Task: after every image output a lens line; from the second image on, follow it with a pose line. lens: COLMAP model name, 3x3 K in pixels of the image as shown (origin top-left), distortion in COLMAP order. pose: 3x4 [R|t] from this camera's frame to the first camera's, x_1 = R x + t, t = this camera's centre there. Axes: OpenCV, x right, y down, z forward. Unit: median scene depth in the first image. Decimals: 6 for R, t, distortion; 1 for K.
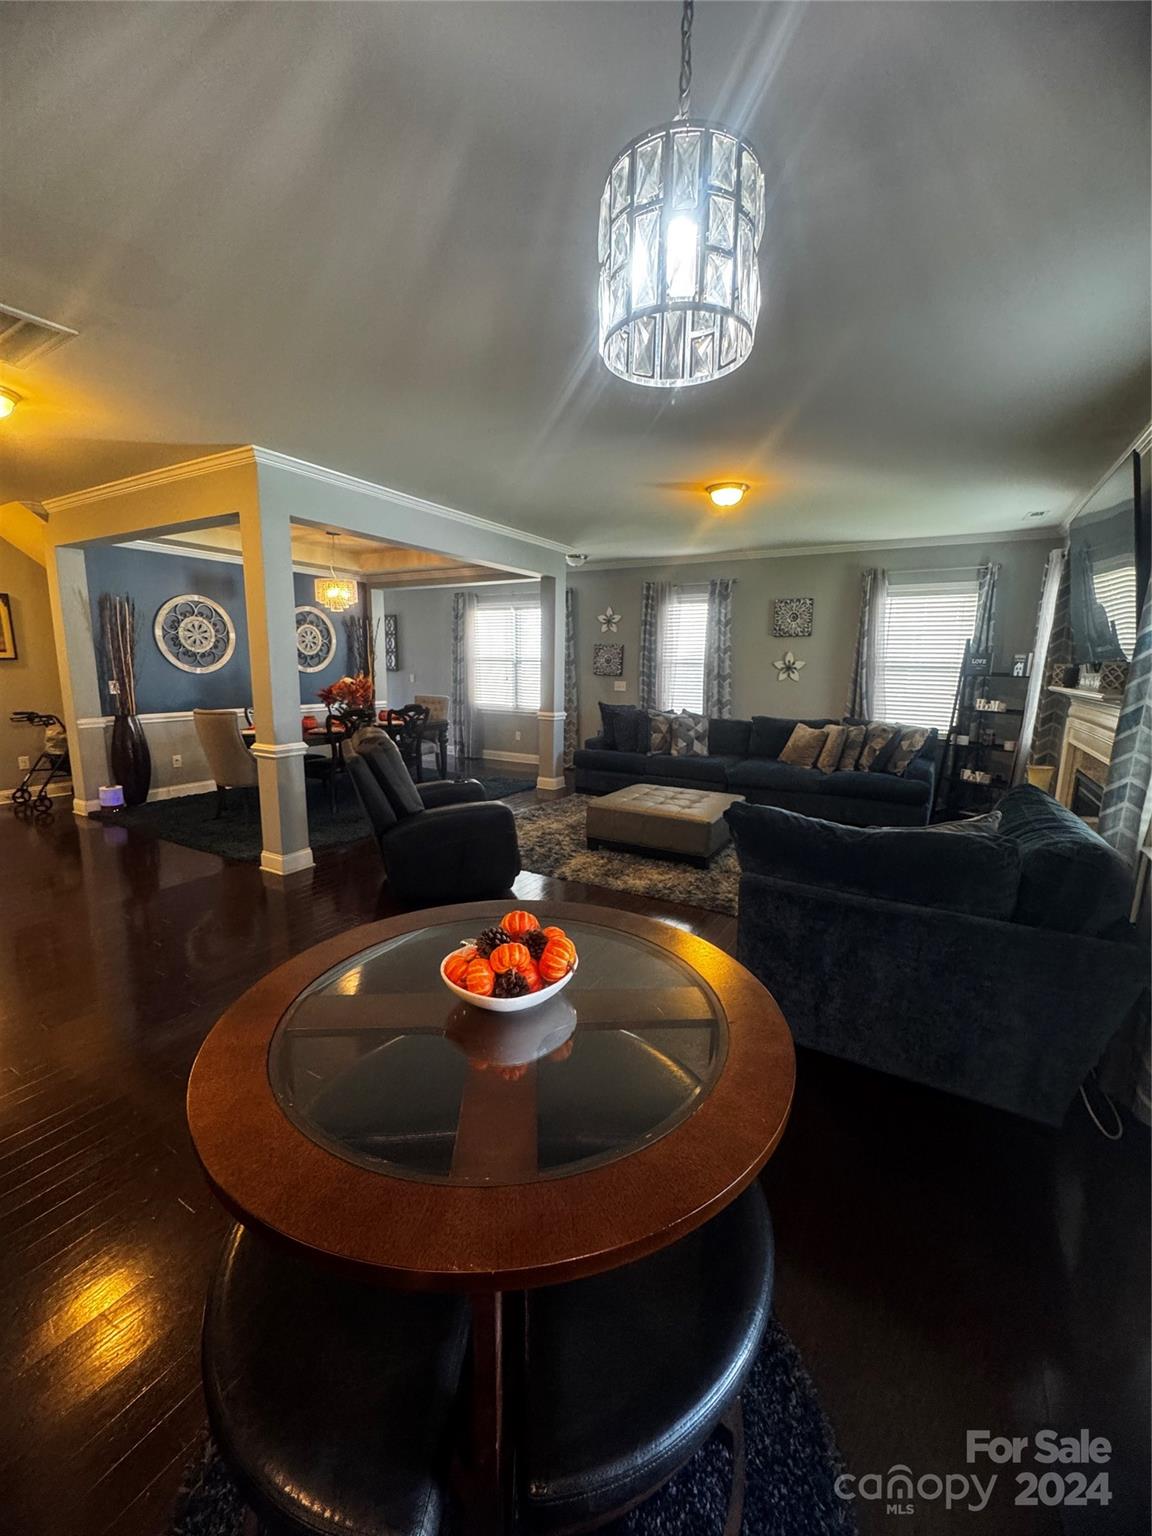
lens RADIAL K [[610.2, 0, 576.7], [0, 610.2, 764.0], [0, 0, 1]] dist [-0.000885, -0.002346]
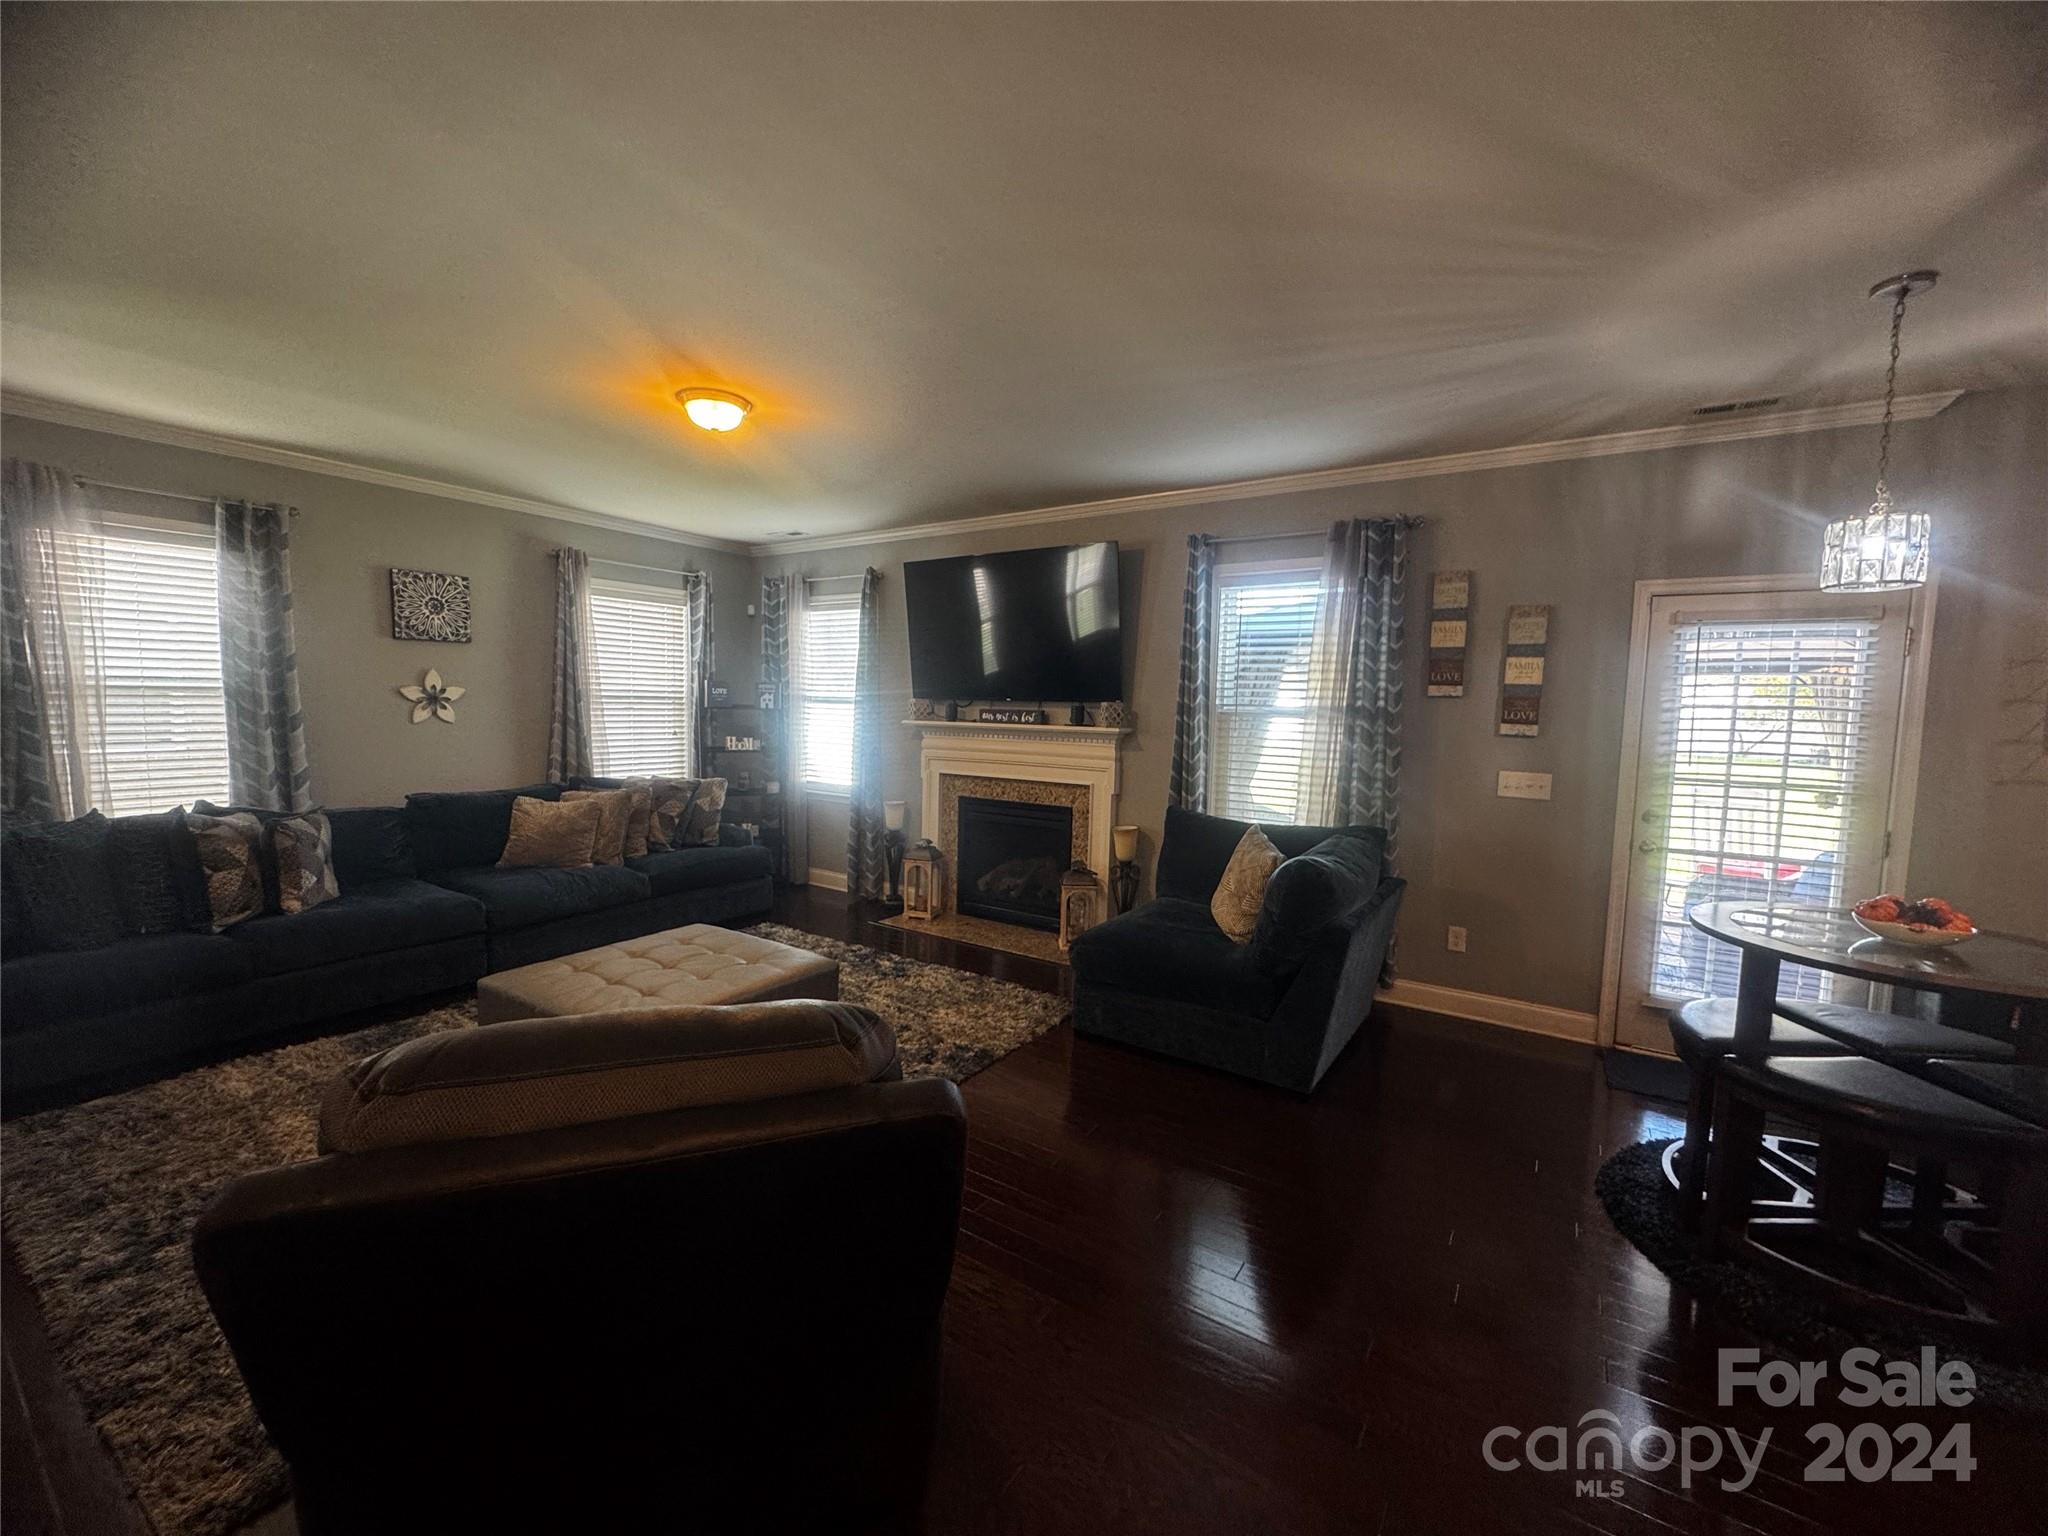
lens RADIAL K [[813.5, 0, 1022.5], [0, 813.5, 762.3], [0, 0, 1]] dist [-0.000885, -0.002346]
pose [[0.066612, -0.083838, 0.994251, -0.342537], [0.149001, 0.986126, 0.073170, -0.080408], [-0.986591, 0.143270, 0.078180, 0.455620]]
